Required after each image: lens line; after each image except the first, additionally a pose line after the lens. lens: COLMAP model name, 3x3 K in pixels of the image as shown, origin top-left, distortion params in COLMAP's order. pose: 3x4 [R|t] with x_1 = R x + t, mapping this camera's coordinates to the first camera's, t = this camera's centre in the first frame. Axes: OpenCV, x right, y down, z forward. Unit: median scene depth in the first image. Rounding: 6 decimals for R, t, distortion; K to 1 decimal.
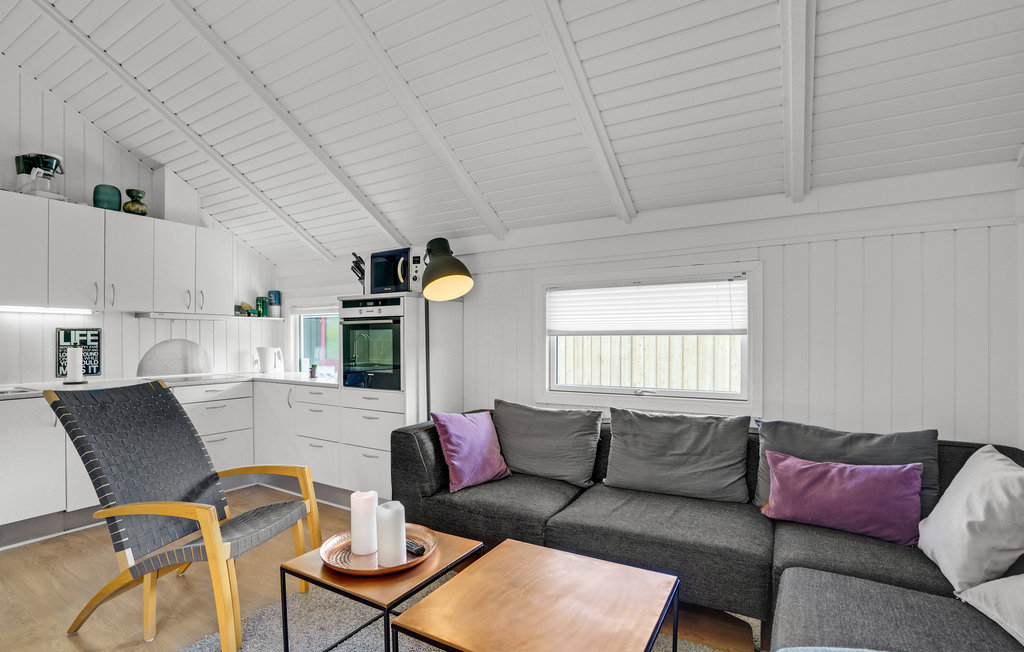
lens RADIAL K [[487.9, 0, 512.0], [0, 487.9, 326.0], [0, 0, 1]] dist [-0.000986, 0.000080]
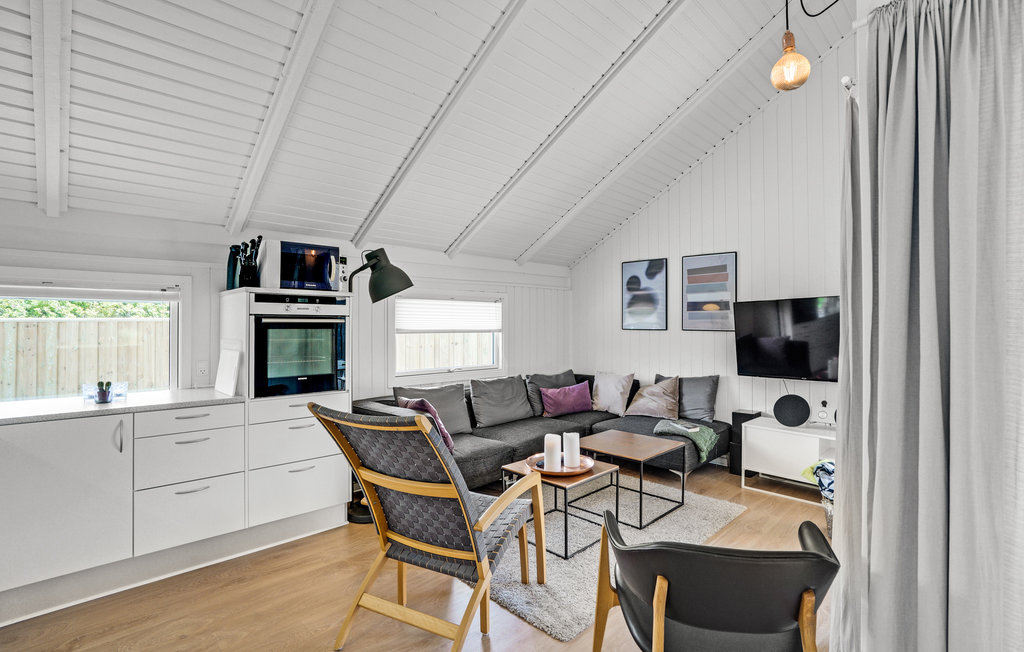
lens RADIAL K [[487.9, 0, 512.0], [0, 487.9, 326.0], [0, 0, 1]] dist [-0.000986, 0.000080]
pose [[0.272995, 0.005386, 0.962000, -1.111109], [-0.020601, 0.999788, 0.000249, -0.006712], [-0.961795, -0.019887, 0.273048, 0.397379]]
